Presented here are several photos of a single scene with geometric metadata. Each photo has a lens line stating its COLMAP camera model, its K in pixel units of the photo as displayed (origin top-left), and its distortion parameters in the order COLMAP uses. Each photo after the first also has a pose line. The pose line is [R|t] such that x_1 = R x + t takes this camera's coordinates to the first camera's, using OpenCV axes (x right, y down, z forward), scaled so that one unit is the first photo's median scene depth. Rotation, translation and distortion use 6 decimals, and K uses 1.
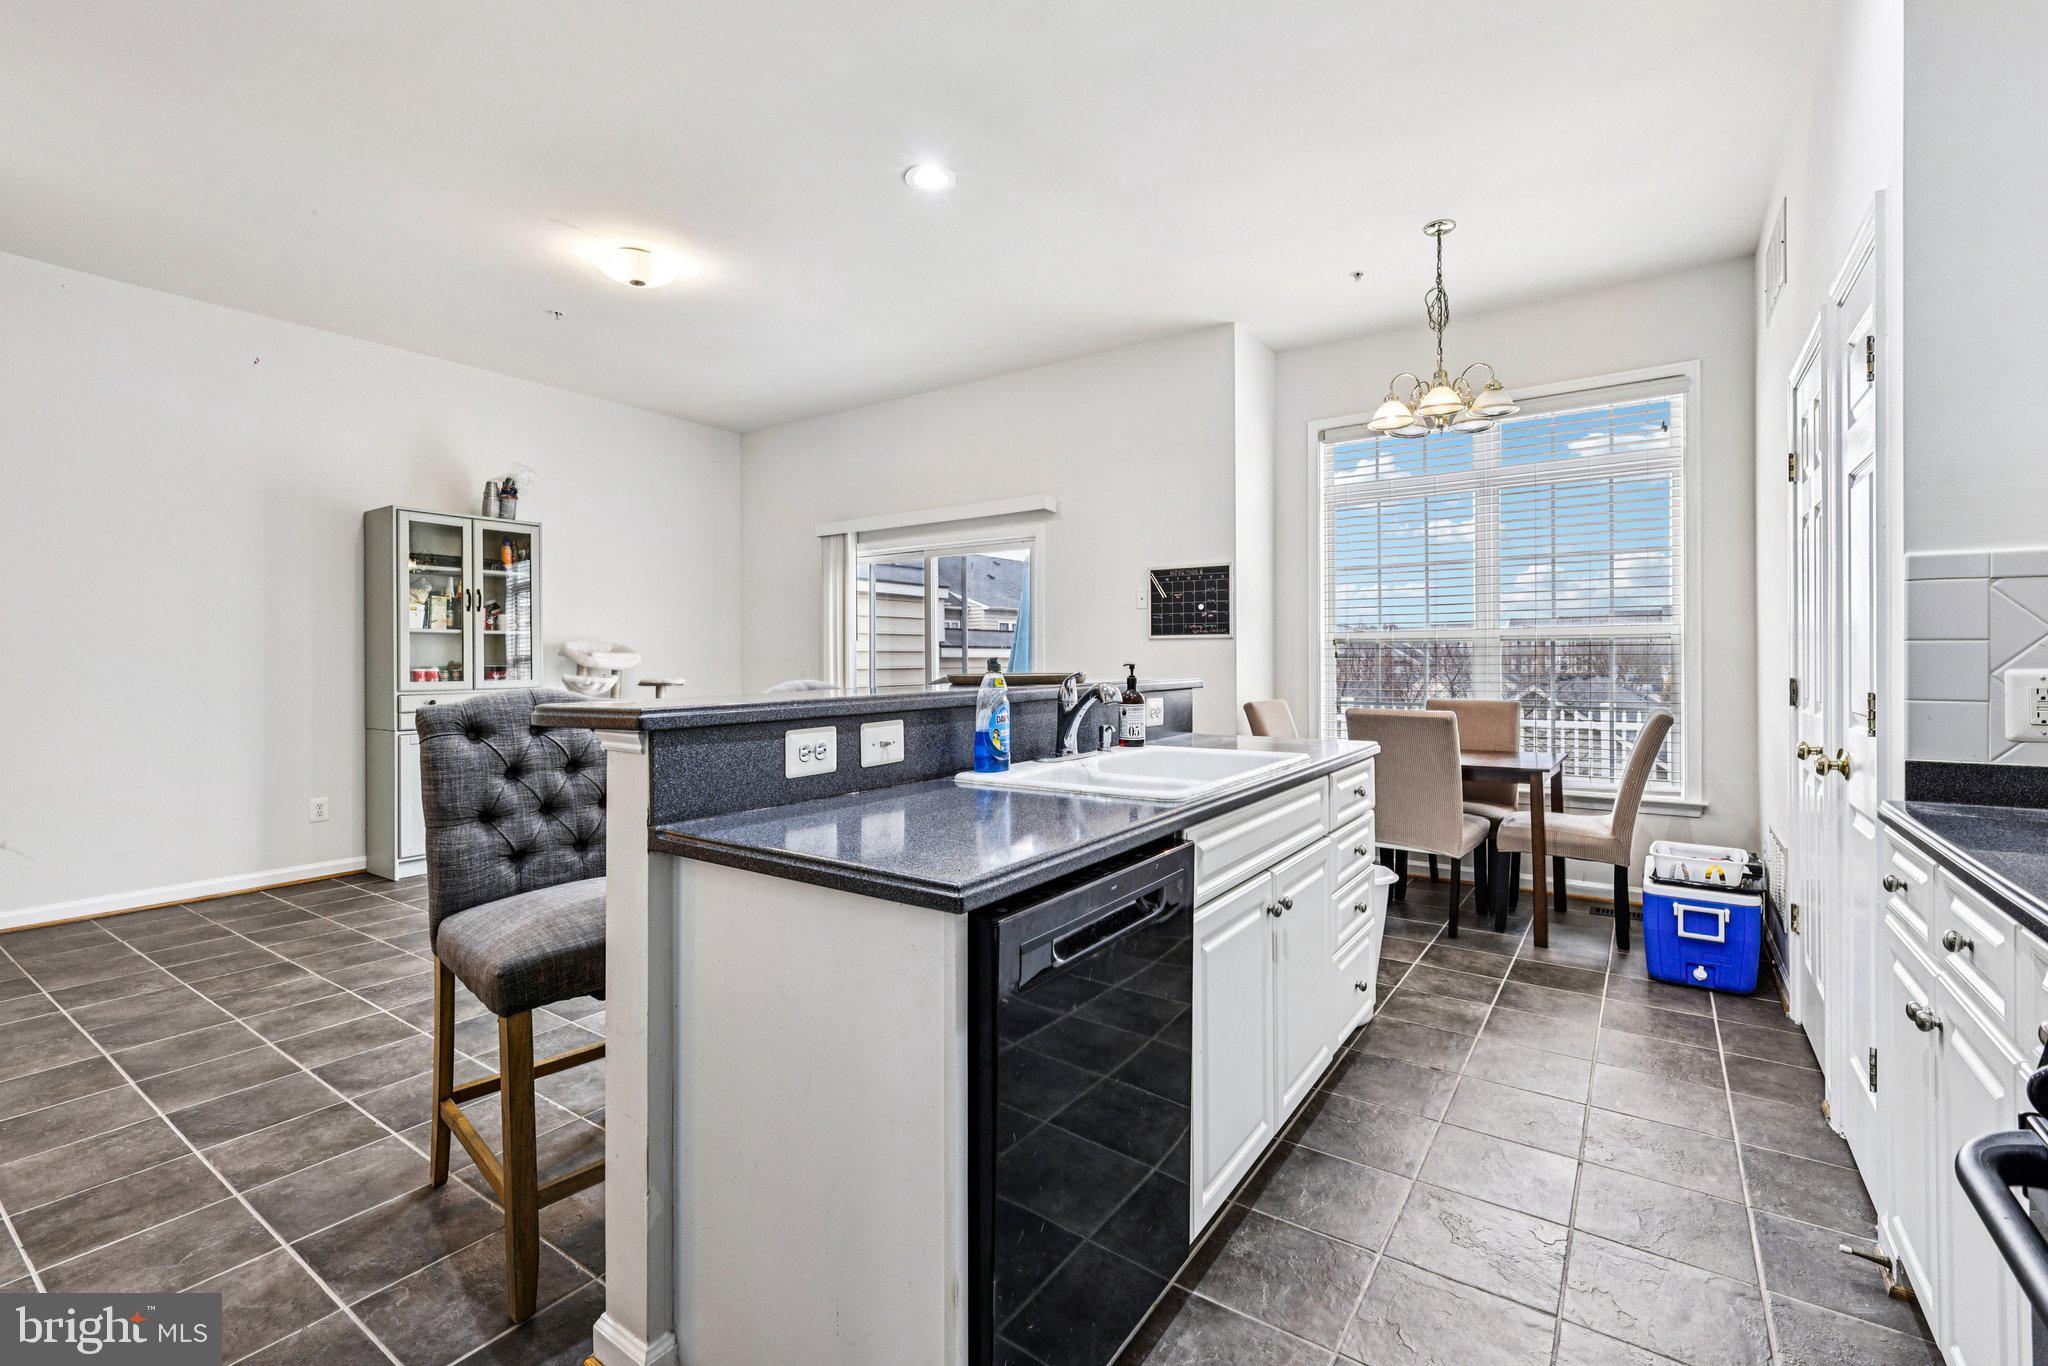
lens RADIAL K [[886.6, 0, 1039.0], [0, 886.6, 649.4], [0, 0, 1]] dist [0.001956, -0.000543]
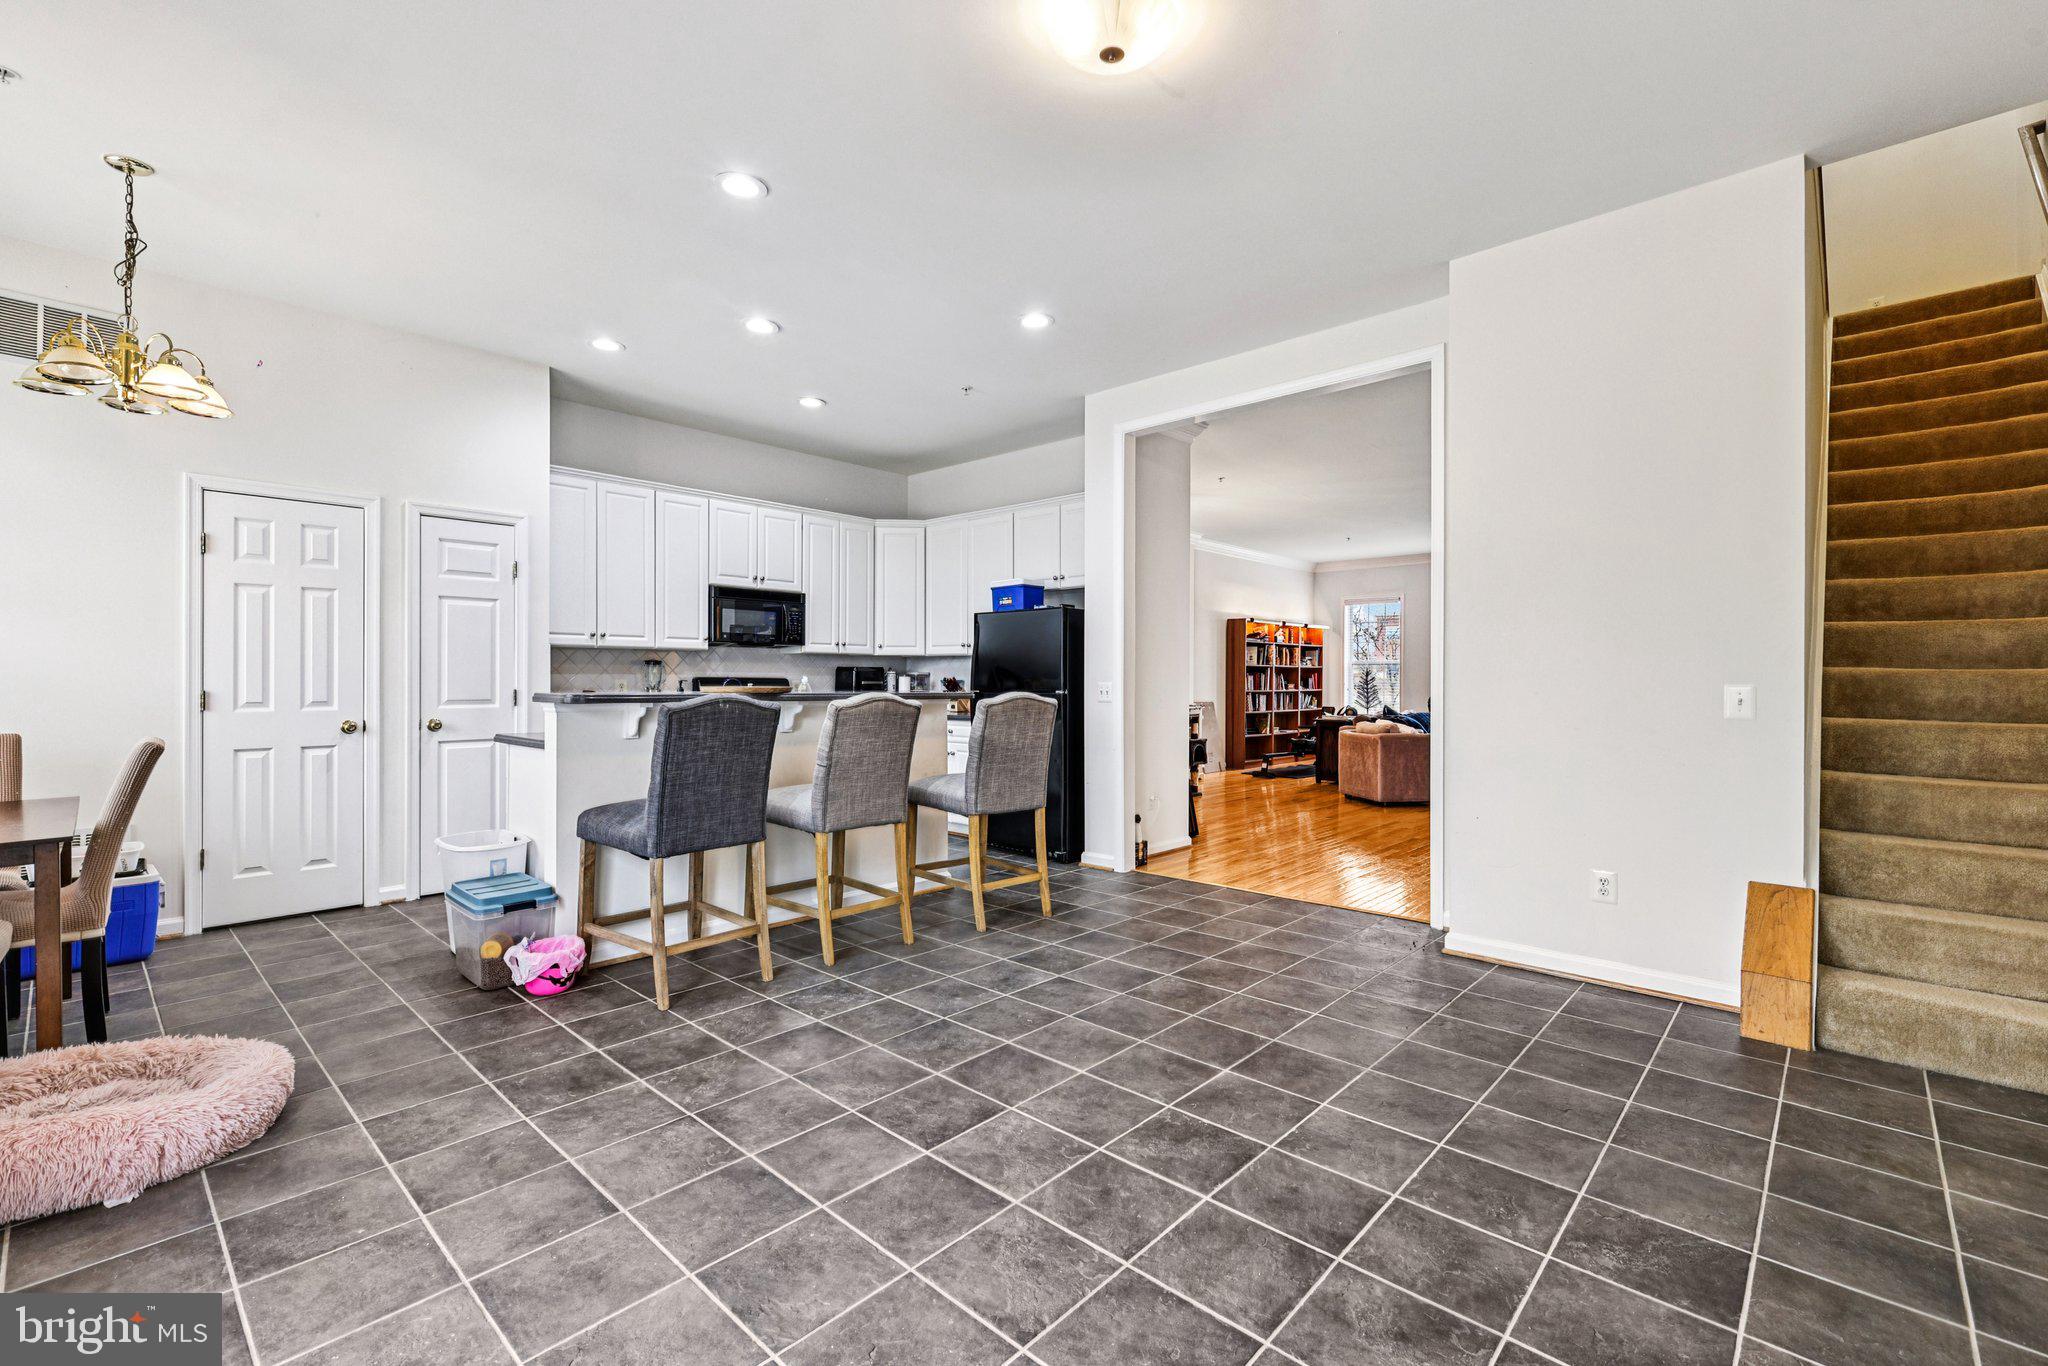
lens RADIAL K [[886.6, 0, 1017.7], [0, 886.6, 685.1], [0, 0, 1]] dist [0.001956, -0.000543]
pose [[-0.989760, 0.002743, 0.142717, -0.379346], [0.002928, 0.999995, 0.001084, 0.012582], [-0.142713, 0.001491, -0.989763, 1.298504]]
